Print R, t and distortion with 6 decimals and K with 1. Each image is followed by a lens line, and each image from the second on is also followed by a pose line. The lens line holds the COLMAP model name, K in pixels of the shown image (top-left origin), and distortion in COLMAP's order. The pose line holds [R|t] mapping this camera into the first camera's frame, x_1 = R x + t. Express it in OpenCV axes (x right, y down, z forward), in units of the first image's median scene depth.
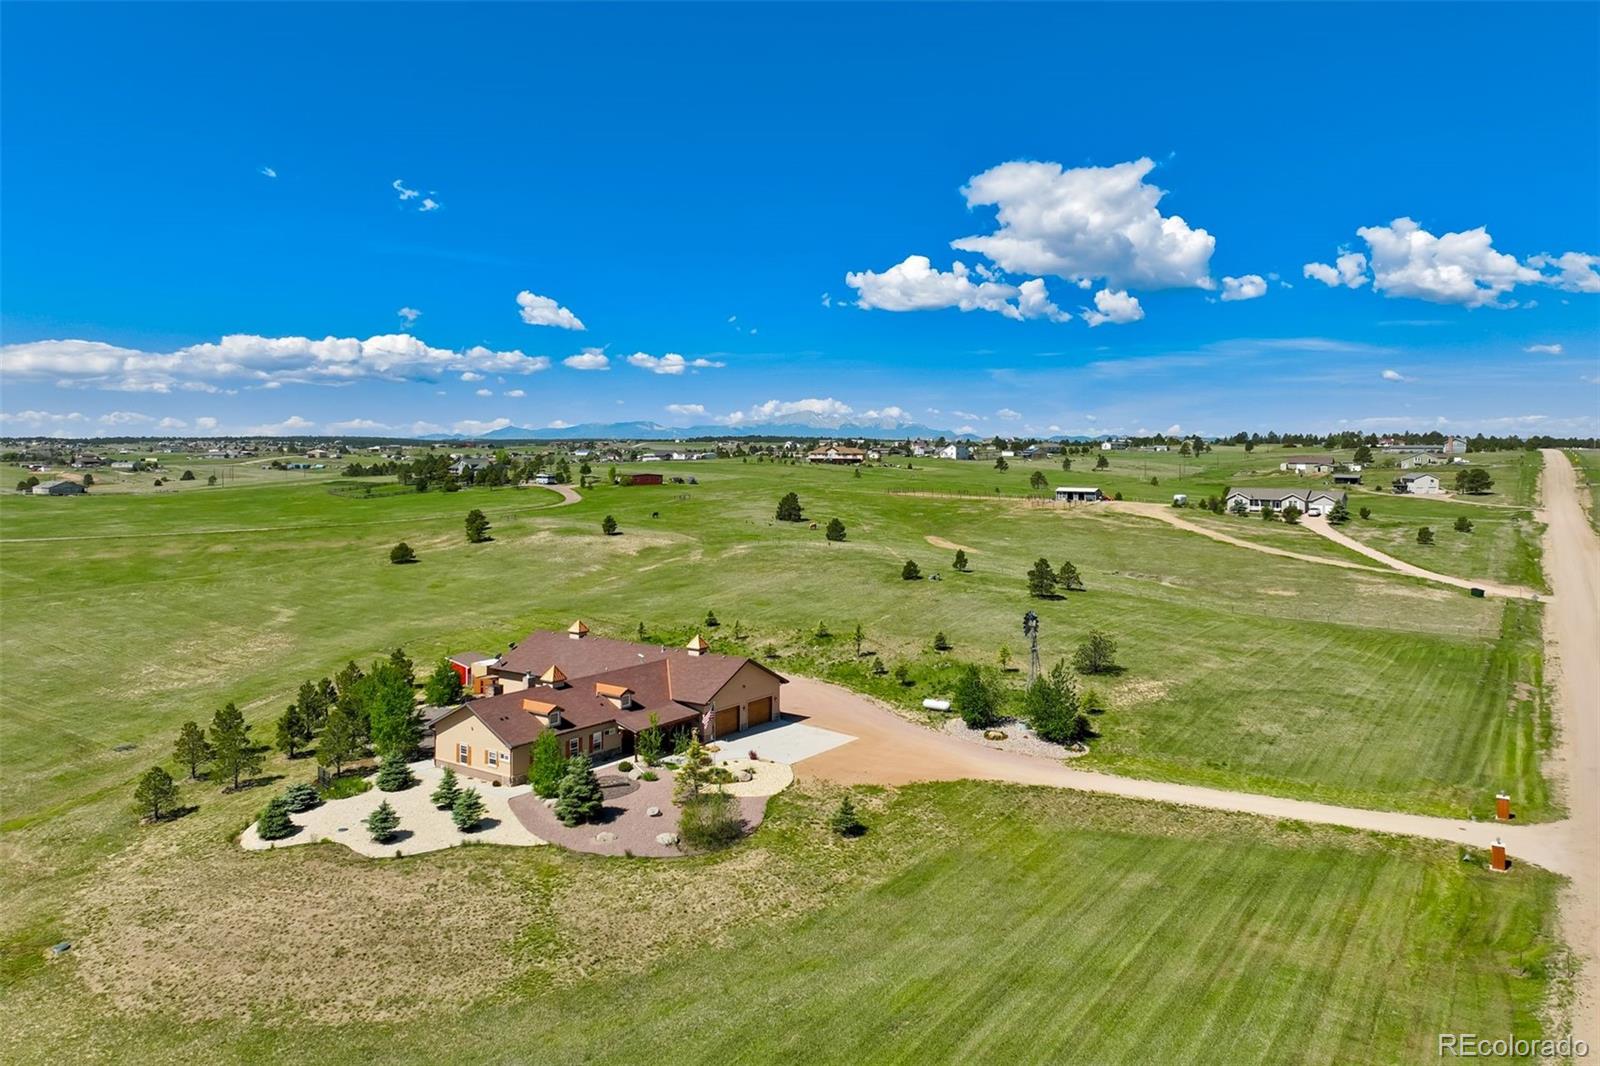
lens RADIAL K [[1120.0, 0, 803.7], [0, 1120.0, 473.7], [0, 0, 1]] dist [0.003784, 0.003816]
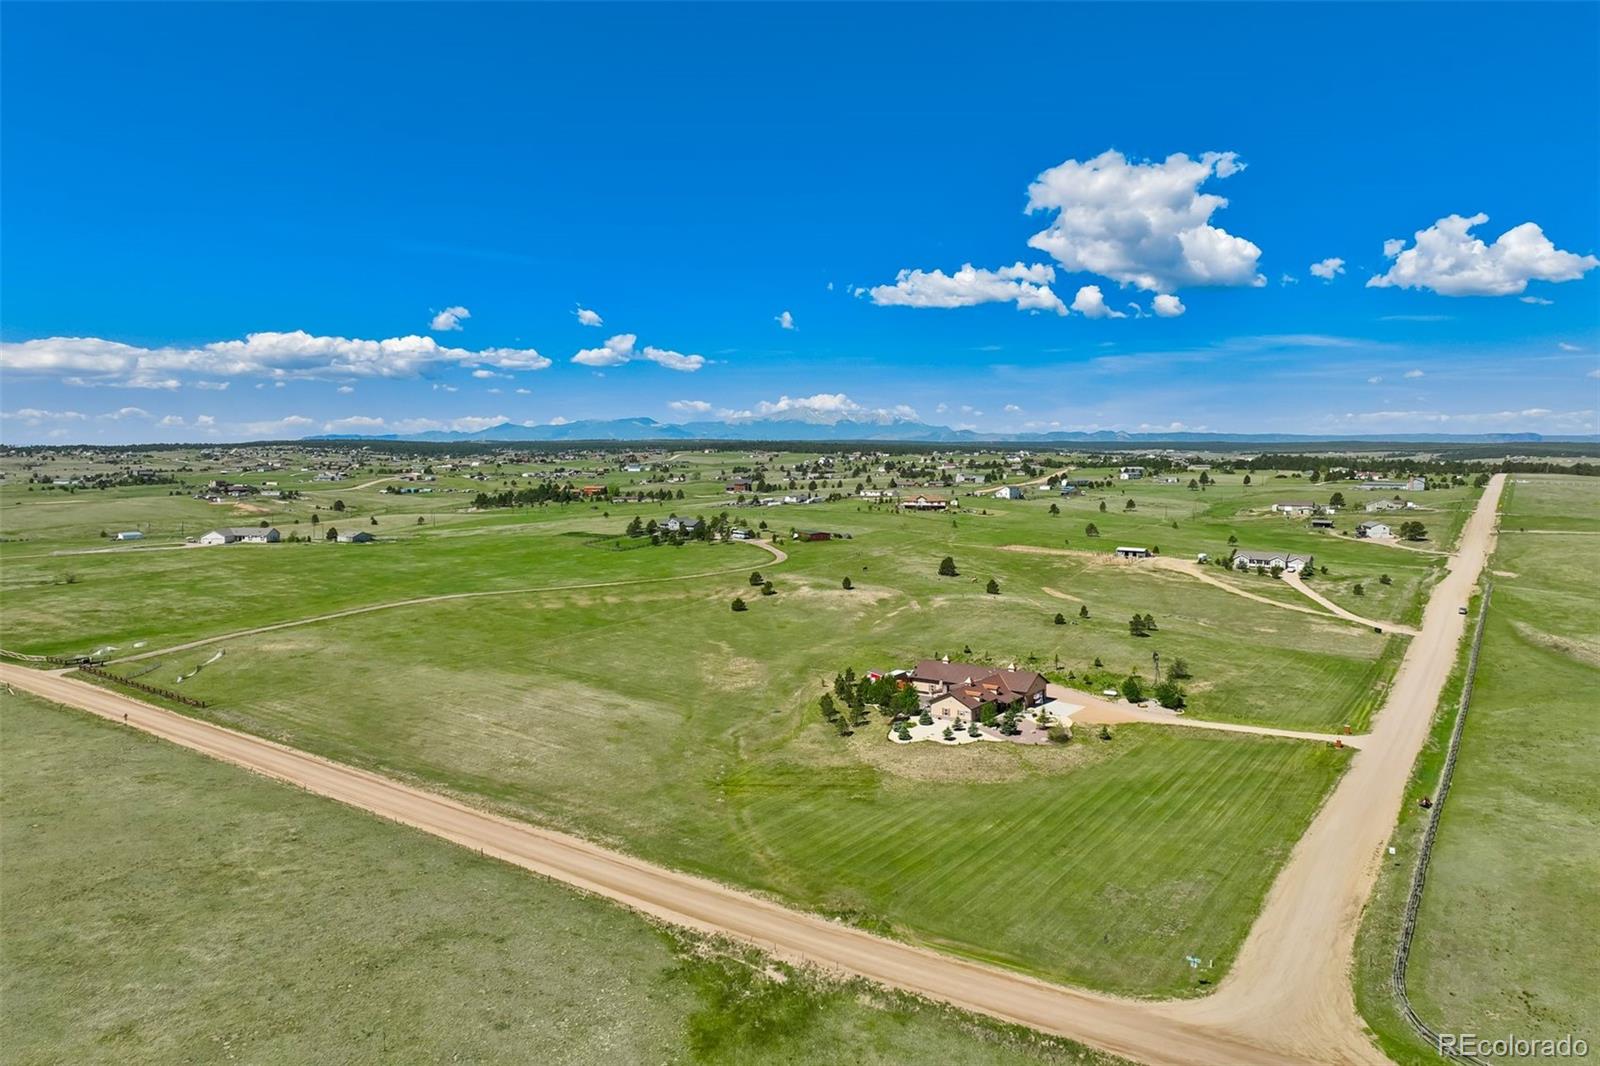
lens RADIAL K [[1120.0, 0, 803.7], [0, 1120.0, 473.7], [0, 0, 1]] dist [0.003784, 0.003816]
pose [[0.999991, -0.003079, 0.002969, -0.635216], [0.003069, 0.999989, 0.003418, -0.305185], [-0.002980, -0.003409, 0.999990, -1.563392]]
